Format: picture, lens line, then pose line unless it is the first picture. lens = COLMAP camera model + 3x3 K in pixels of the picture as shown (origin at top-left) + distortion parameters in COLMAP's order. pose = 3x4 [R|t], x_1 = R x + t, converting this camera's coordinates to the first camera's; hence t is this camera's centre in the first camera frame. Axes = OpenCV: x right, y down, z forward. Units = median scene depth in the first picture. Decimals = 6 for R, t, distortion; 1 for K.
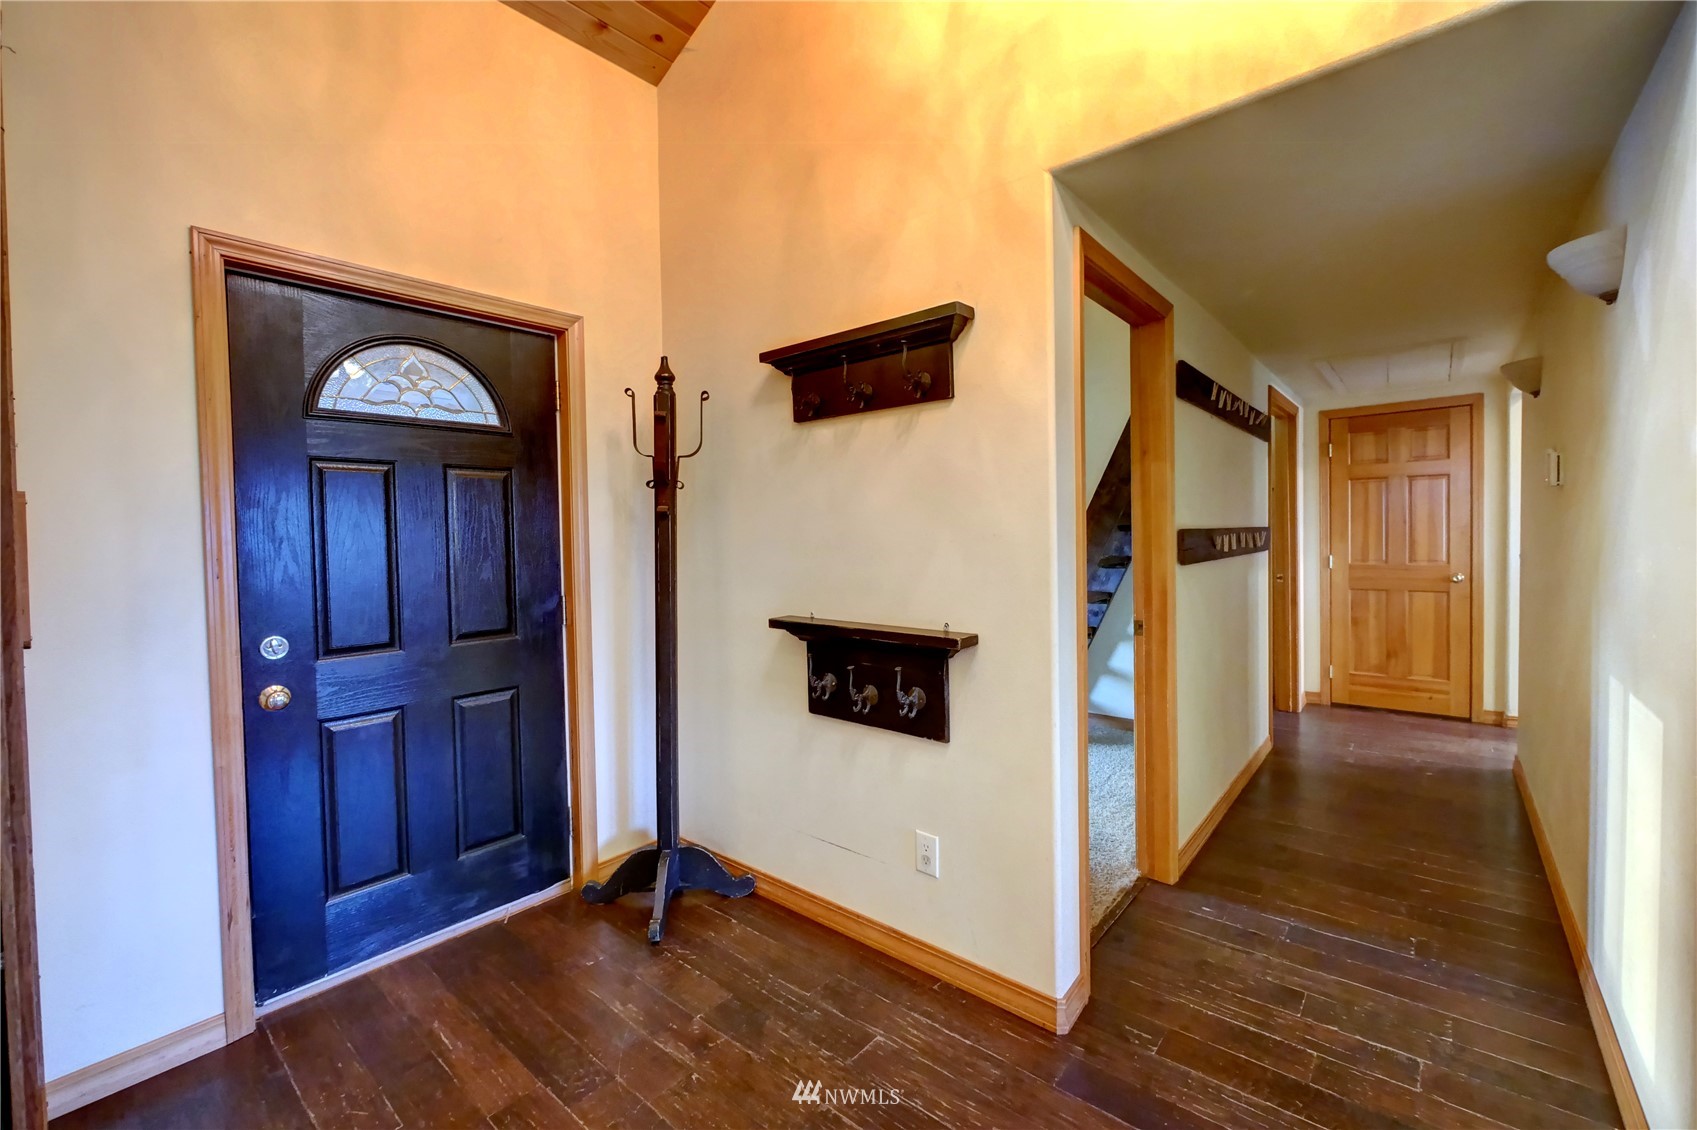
lens RADIAL K [[707.8, 0, 843.2], [0, 707.8, 552.7], [0, 0, 1]] dist [-0.006428, 0.000577]
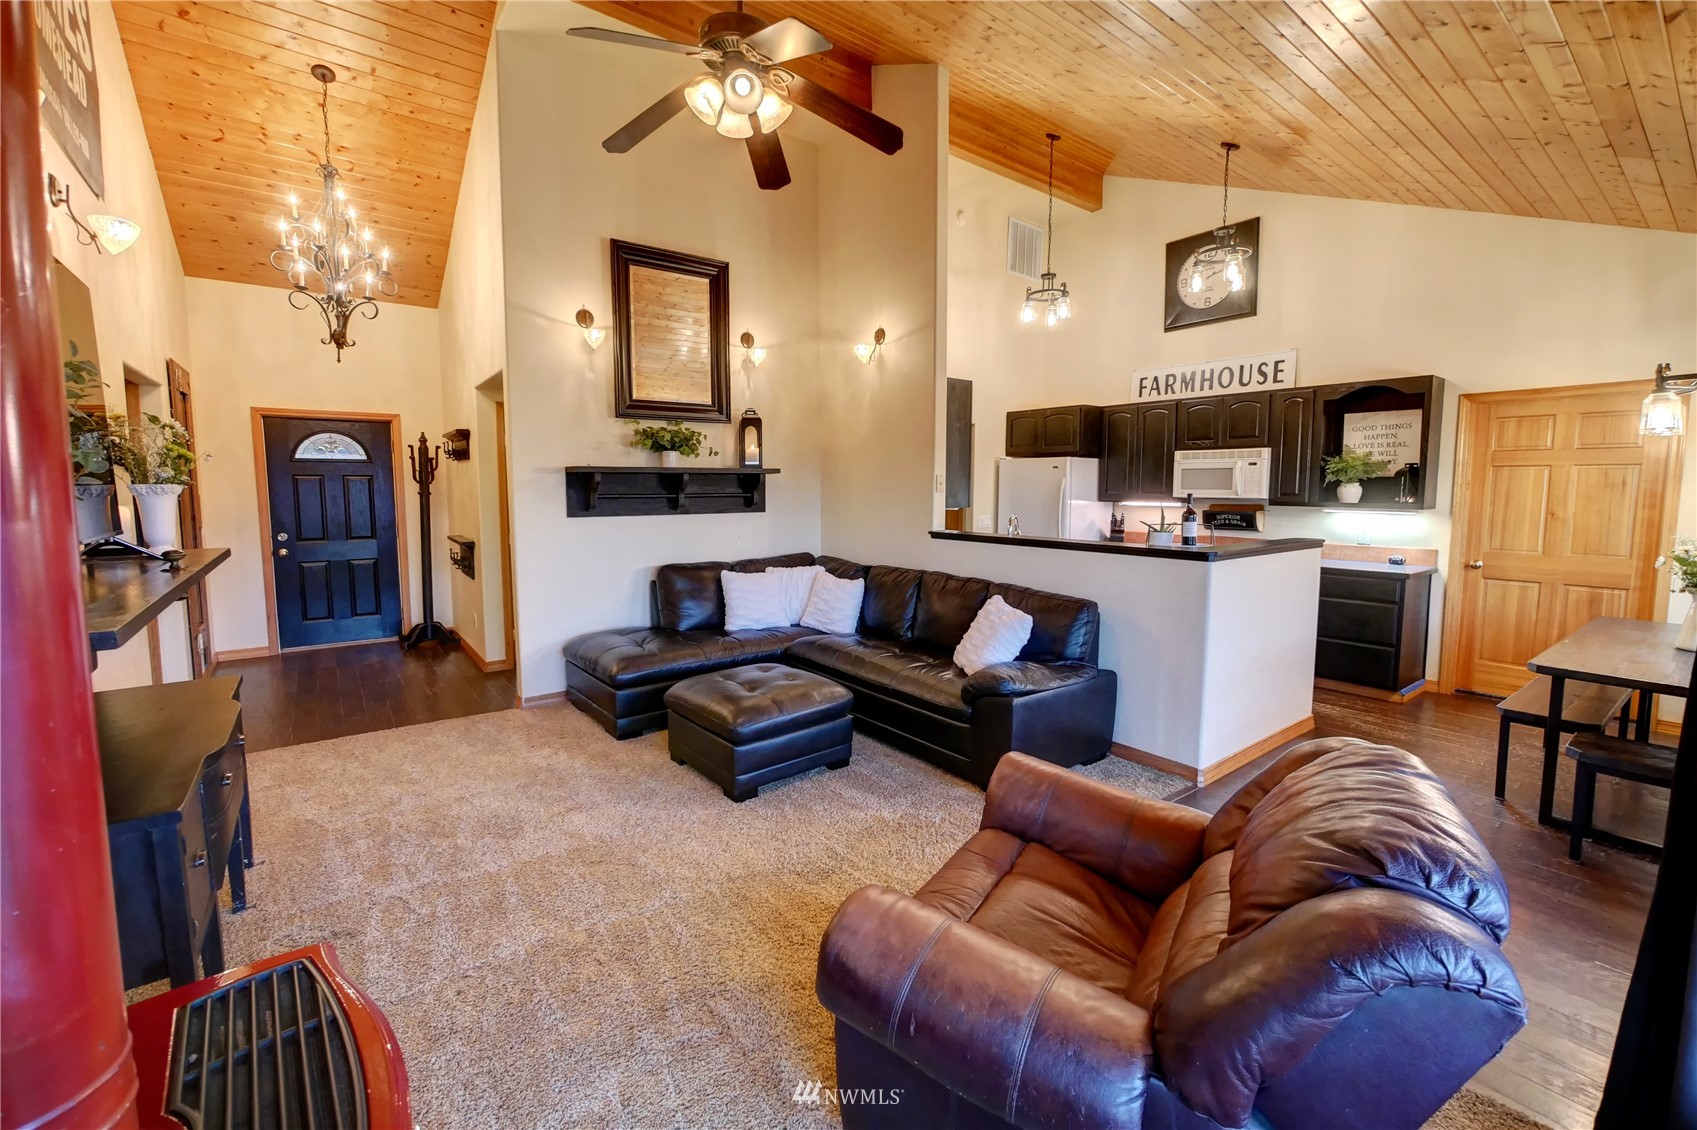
lens RADIAL K [[707.8, 0, 852.8], [0, 707.8, 568.4], [0, 0, 1]] dist [-0.006428, 0.000577]
pose [[0.976034, 0.034121, -0.214925, 1.875463], [-0.018816, 0.997165, 0.072862, -0.001419], [0.216801, -0.067072, 0.973909, -1.205631]]
